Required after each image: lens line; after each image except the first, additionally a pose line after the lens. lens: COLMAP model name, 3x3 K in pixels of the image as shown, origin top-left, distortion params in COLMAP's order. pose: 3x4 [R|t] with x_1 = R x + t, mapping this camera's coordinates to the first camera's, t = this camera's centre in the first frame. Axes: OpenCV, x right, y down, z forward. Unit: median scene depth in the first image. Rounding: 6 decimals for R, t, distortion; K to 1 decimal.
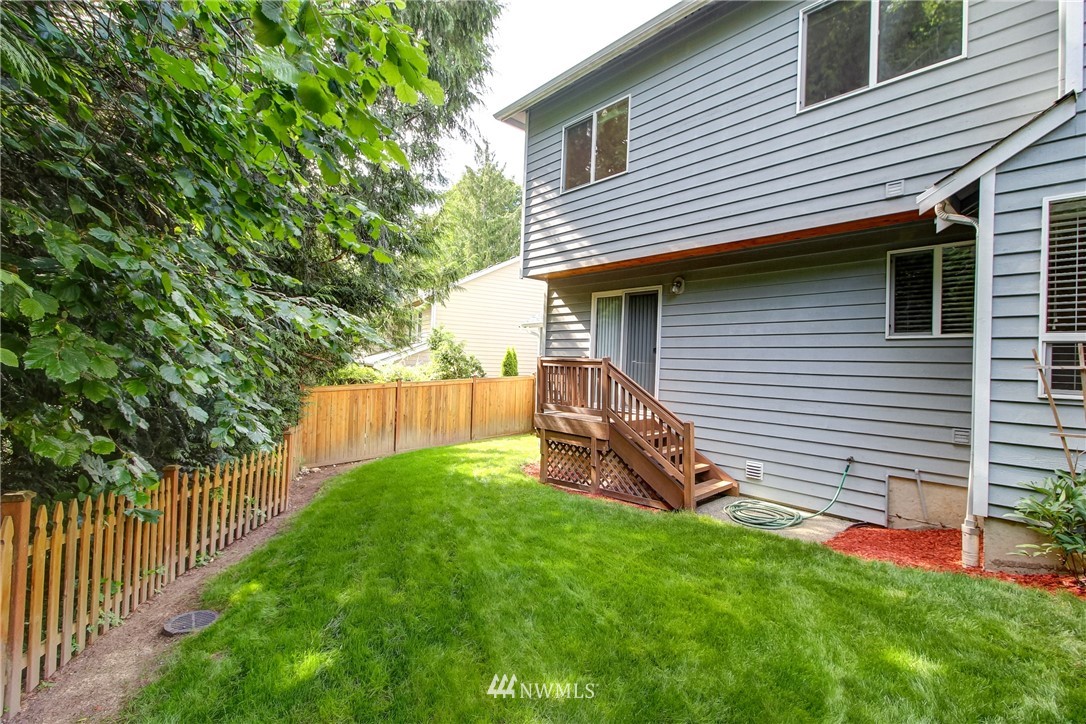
lens RADIAL K [[495.1, 0, 545.3], [0, 495.1, 355.1], [0, 0, 1]] dist [0.022568, -0.011694]
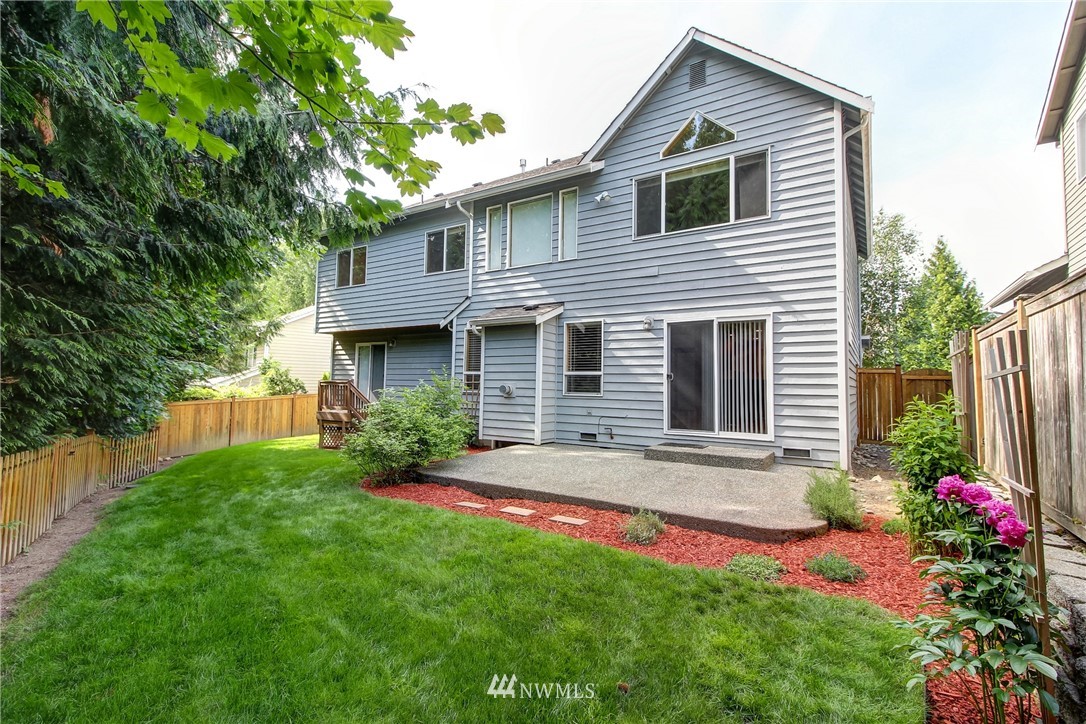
lens RADIAL K [[495.1, 0, 545.3], [0, 495.1, 355.1], [0, 0, 1]] dist [0.022568, -0.011694]
pose [[0.965998, -0.004204, 0.258515, 0.232656], [0.012870, 0.999410, -0.031840, -0.014593], [-0.258229, 0.034084, 0.965482, -0.716222]]
